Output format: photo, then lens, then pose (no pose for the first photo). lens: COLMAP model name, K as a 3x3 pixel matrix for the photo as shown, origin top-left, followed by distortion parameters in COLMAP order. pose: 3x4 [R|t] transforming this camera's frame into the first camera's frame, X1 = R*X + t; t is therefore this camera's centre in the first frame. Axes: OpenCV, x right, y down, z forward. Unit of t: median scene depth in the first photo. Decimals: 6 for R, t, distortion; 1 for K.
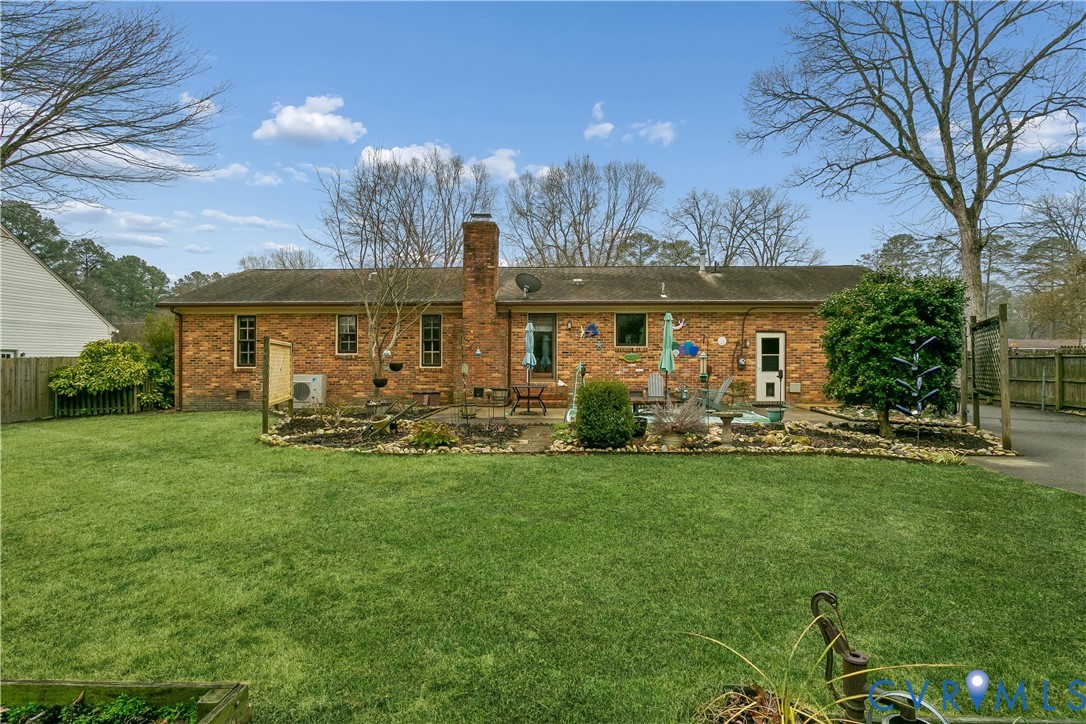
lens RADIAL K [[527.8, 0, 558.6], [0, 527.8, 358.5], [0, 0, 1]] dist [0.000382, 0.000148]
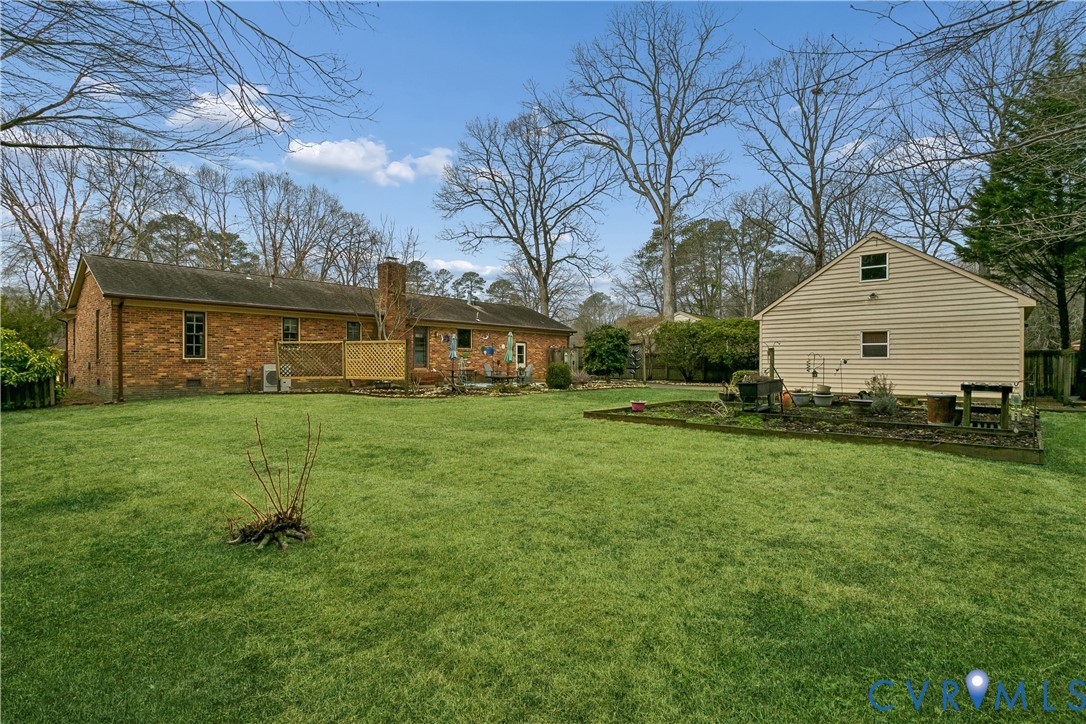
lens RADIAL K [[527.8, 0, 558.6], [0, 527.8, 358.5], [0, 0, 1]] dist [0.000382, 0.000148]
pose [[0.618086, 0.010221, 0.786044, -0.990499], [-0.007327, 0.999947, -0.007241, 0.019466], [-0.786076, -0.001284, 0.618129, -0.284517]]
